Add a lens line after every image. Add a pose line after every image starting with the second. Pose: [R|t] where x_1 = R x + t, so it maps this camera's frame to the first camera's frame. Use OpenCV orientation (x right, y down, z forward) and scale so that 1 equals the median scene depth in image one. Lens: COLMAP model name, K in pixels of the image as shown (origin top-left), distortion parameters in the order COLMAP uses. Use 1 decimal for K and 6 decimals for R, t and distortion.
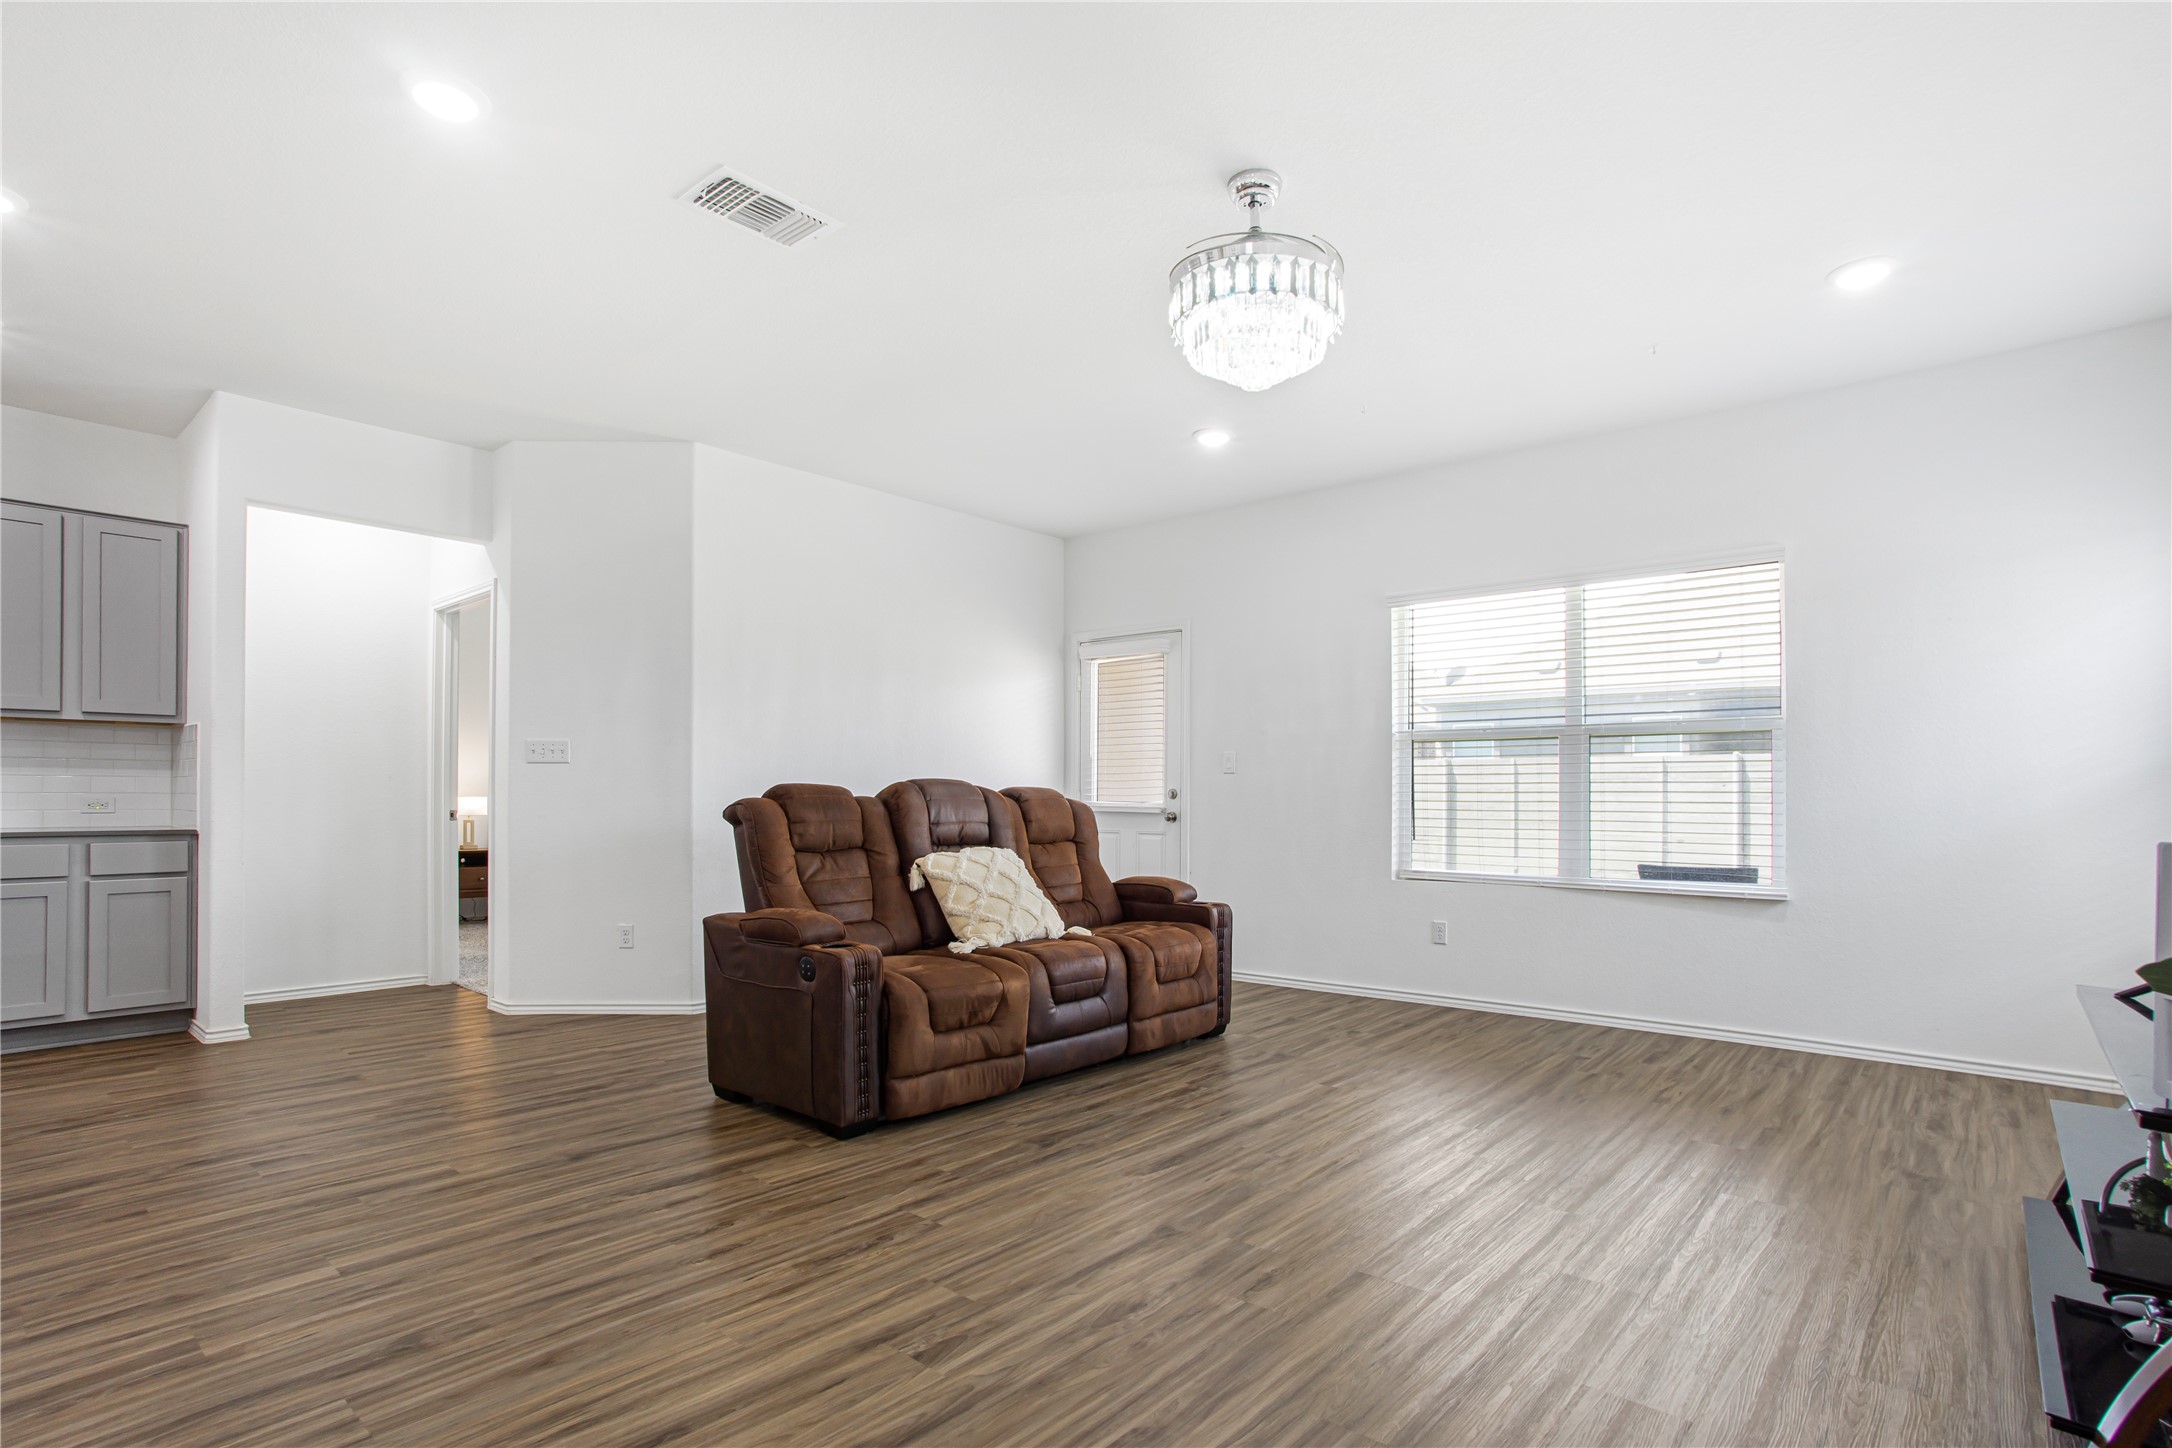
lens RADIAL K [[1083.1, 0, 1101.3], [0, 1083.1, 779.0], [0, 0, 1]] dist [-0.061748, 0.022285]
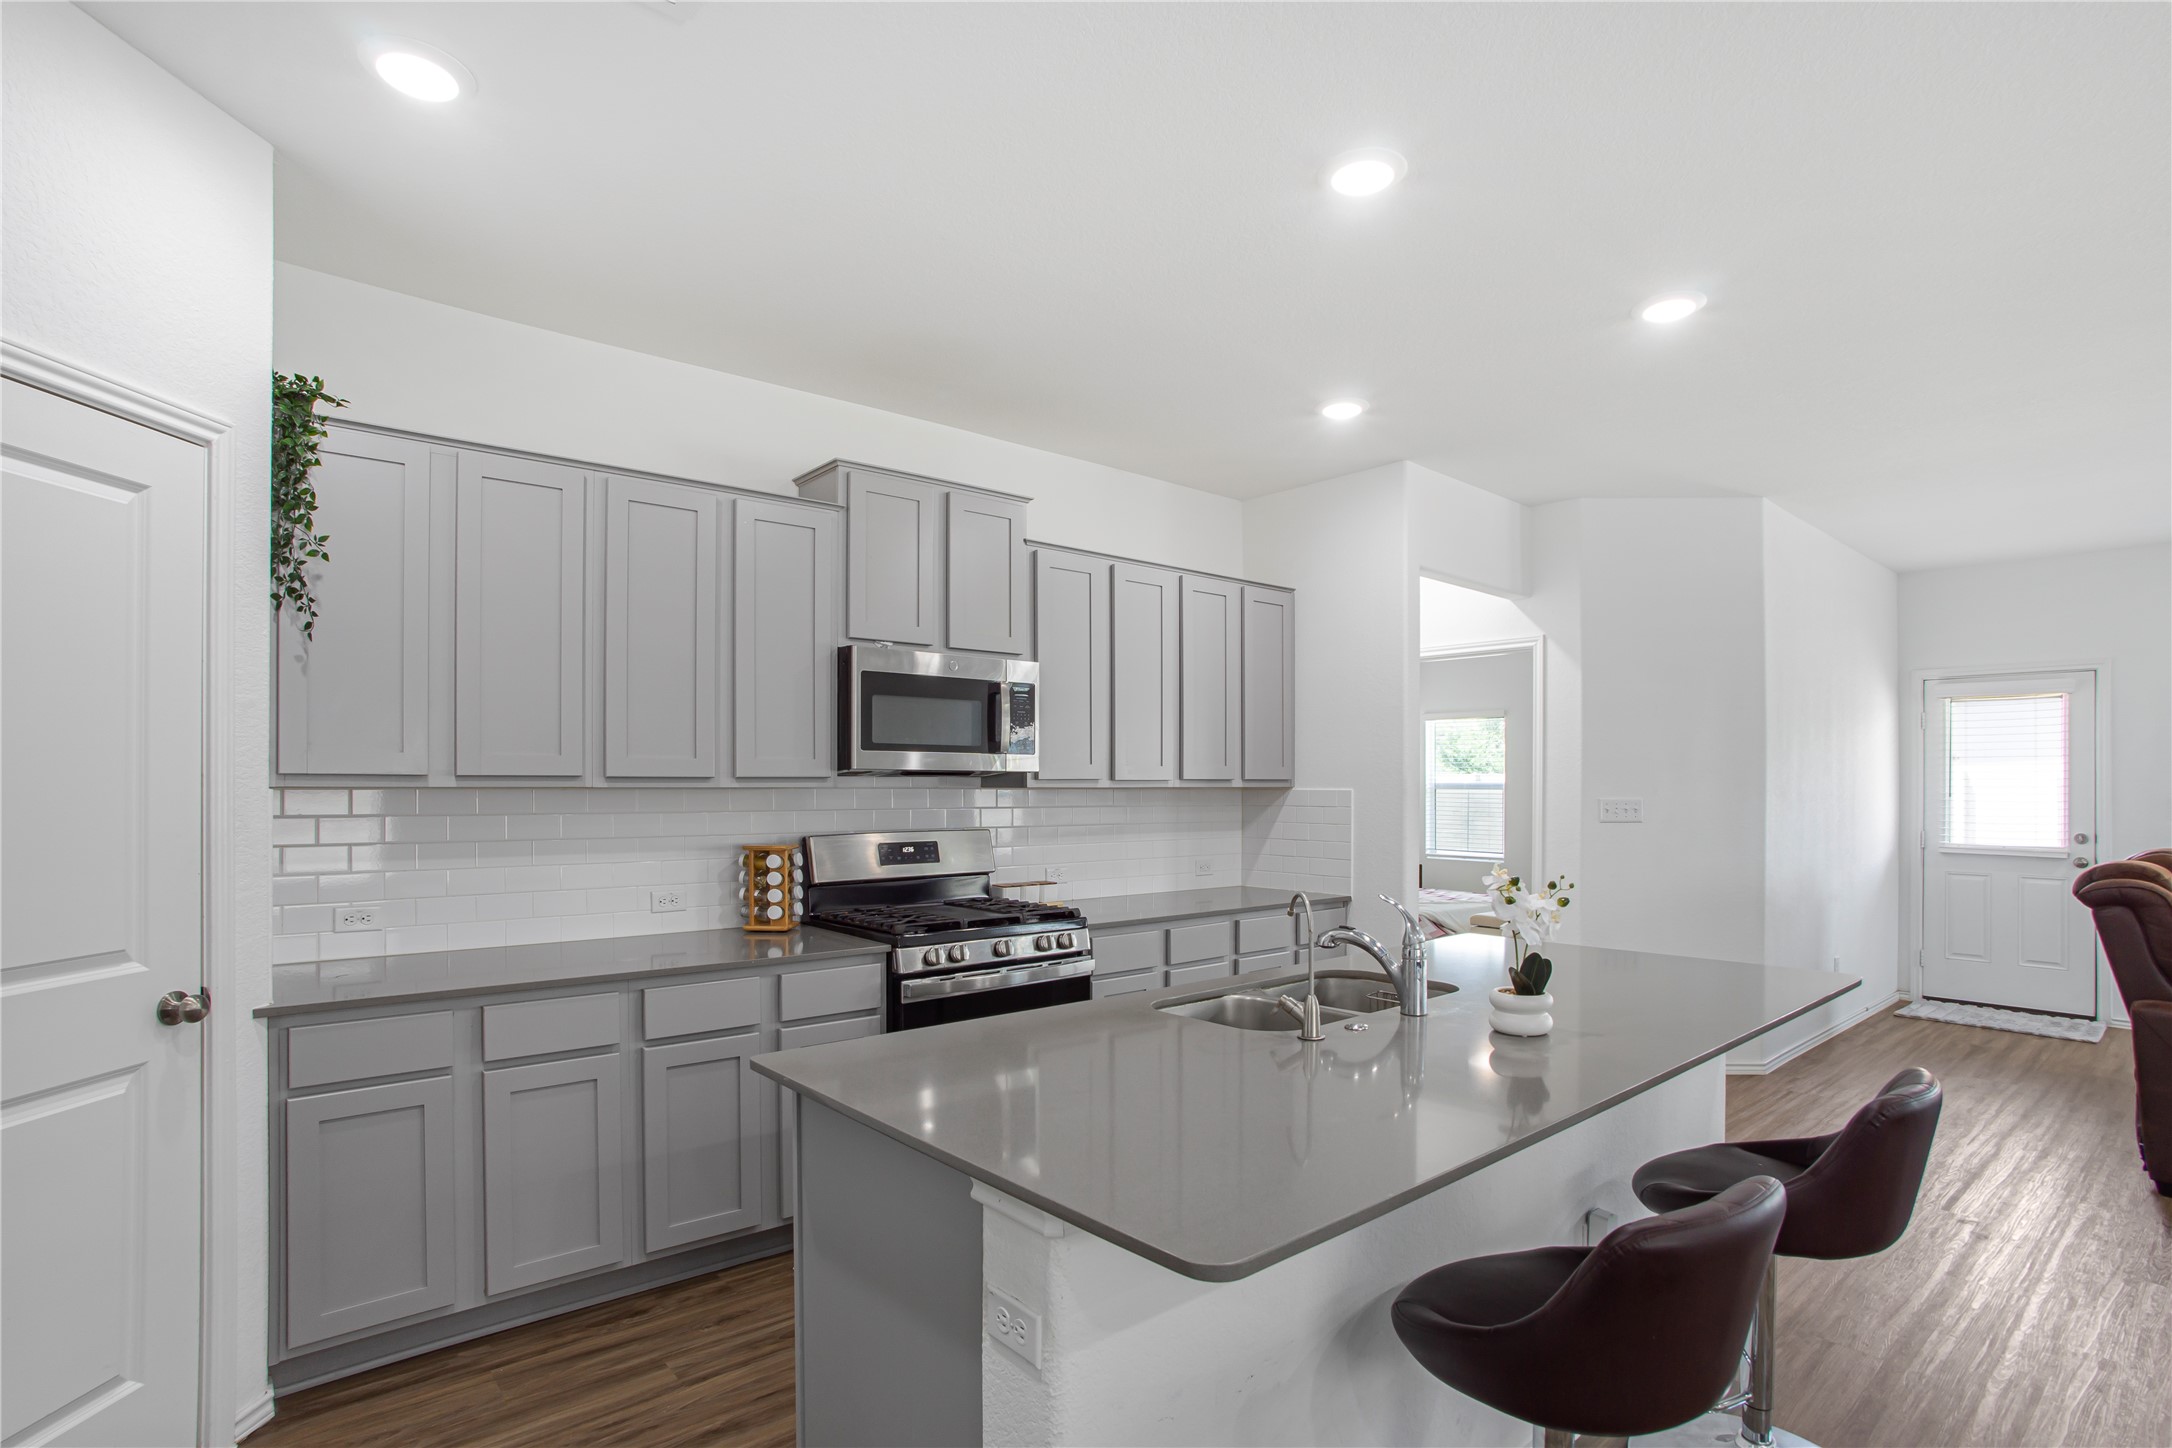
lens RADIAL K [[1083.1, 0, 1095.2], [0, 1083.1, 774.1], [0, 0, 1]] dist [-0.061748, 0.022285]
pose [[0.989975, -0.002385, -0.141226, -0.937765], [0.003114, 0.999983, 0.004943, -0.072333], [0.141212, -0.005333, 0.989965, -0.060684]]
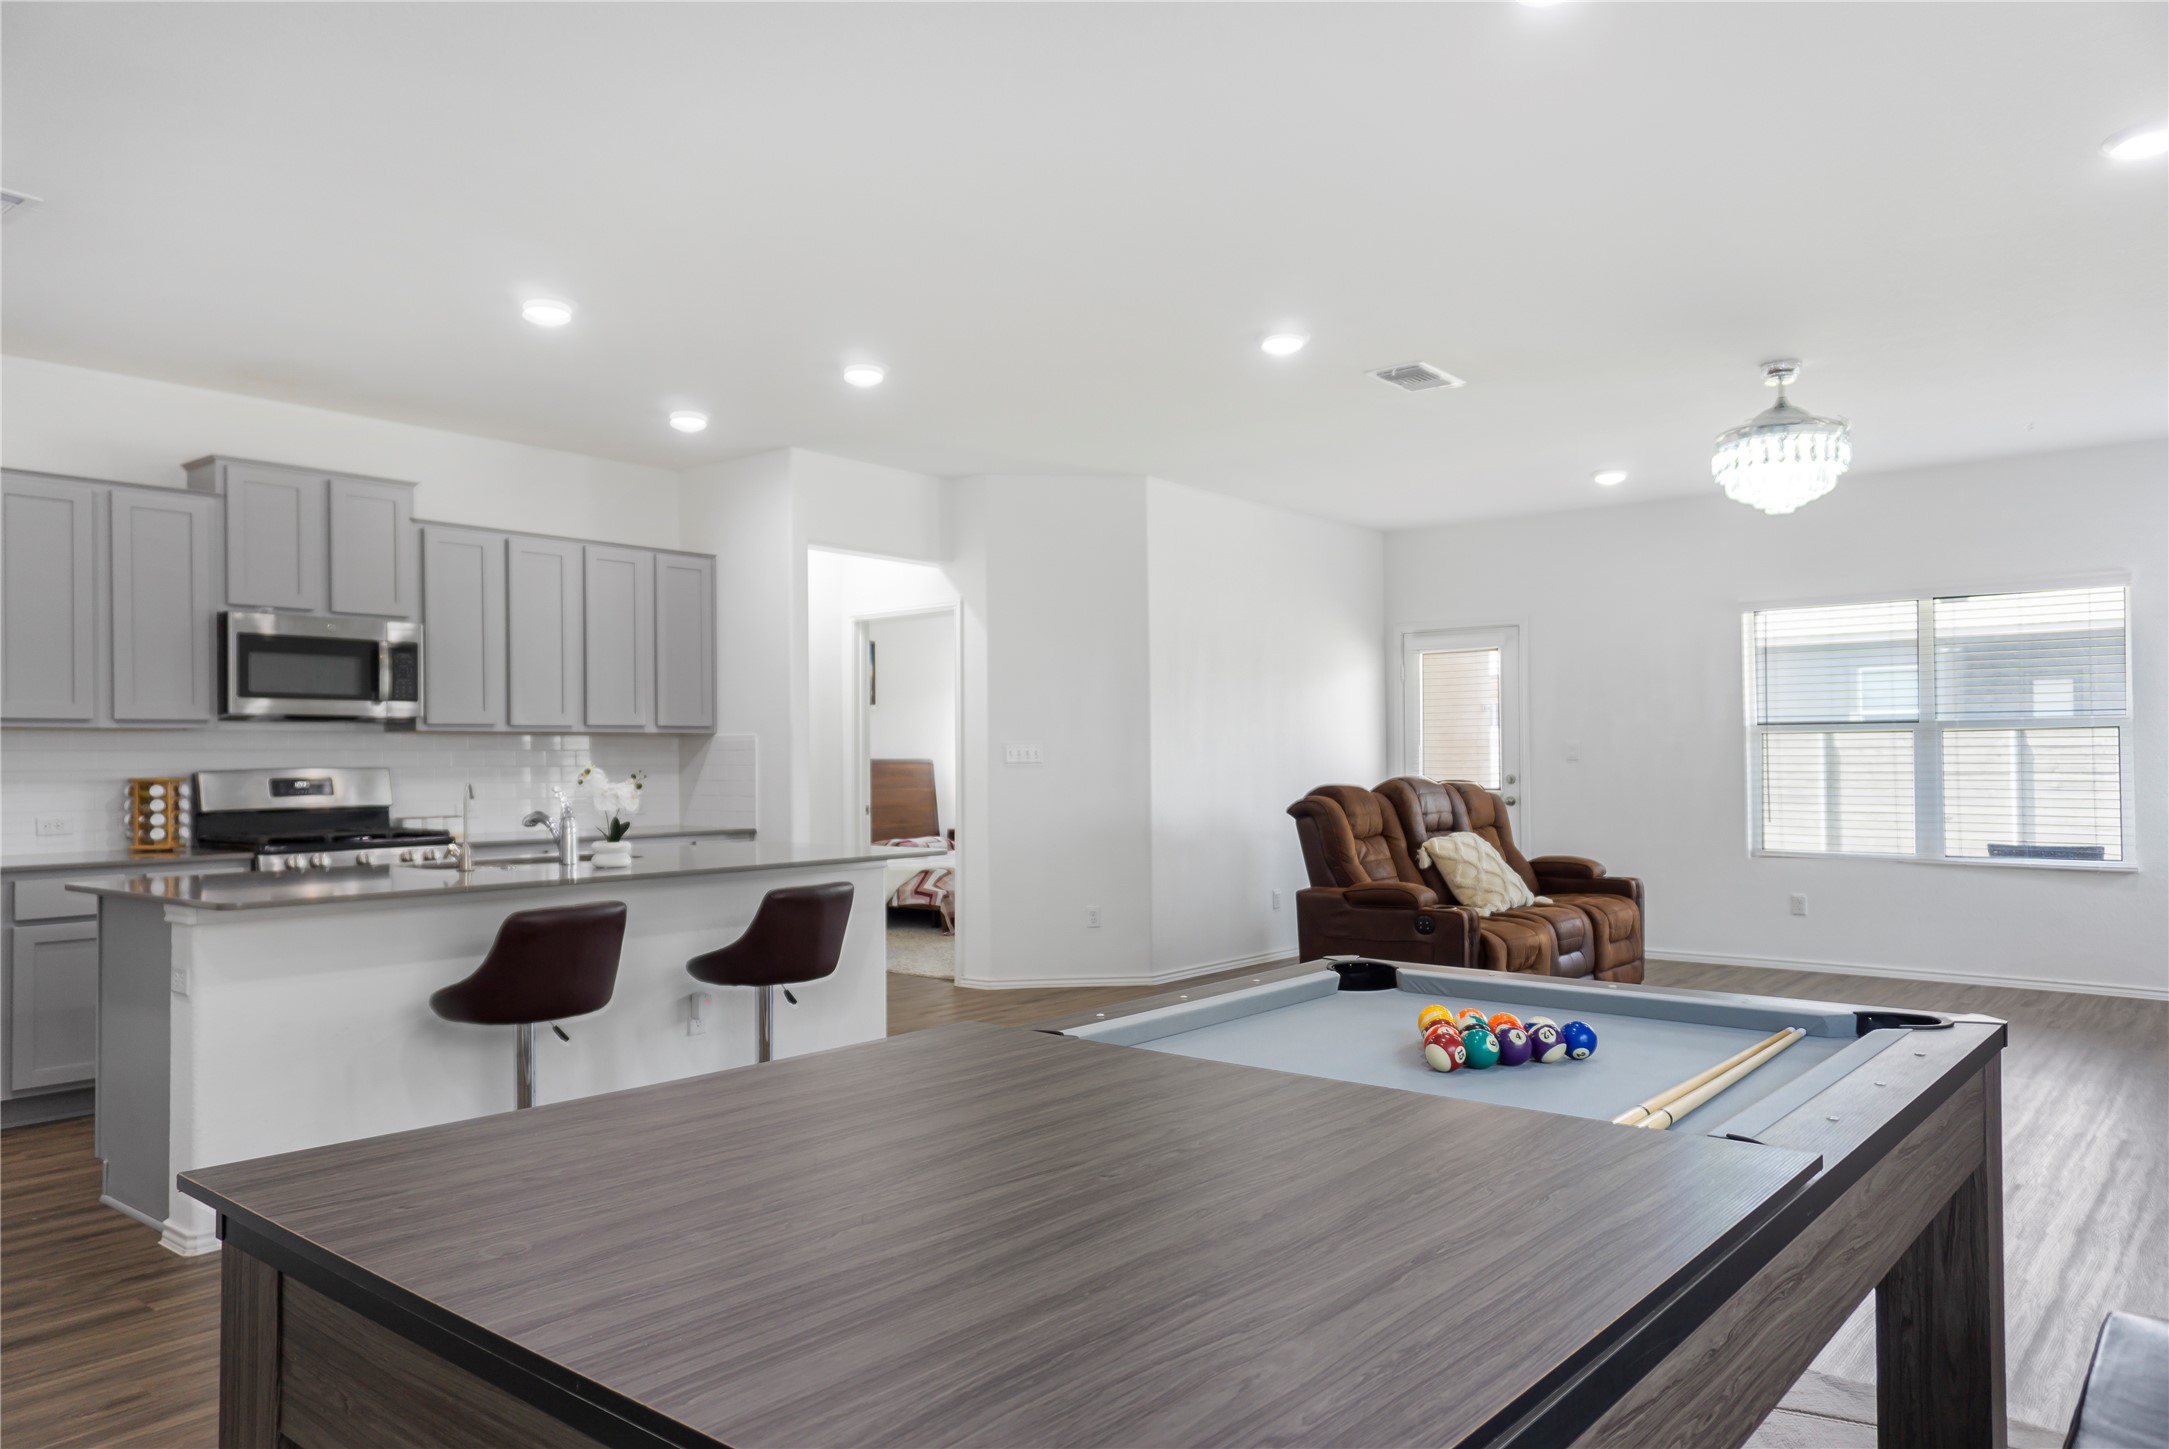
lens RADIAL K [[1456.0, 0, 1084.6], [0, 1456.0, 732.3], [0, 0, 1]] dist [0.048678, -0.018315]
pose [[0.999711, -0.010546, 0.021591, -0.526719], [0.010607, 0.999940, -0.002702, -0.046288], [-0.021561, 0.002930, 0.999763, -0.588909]]
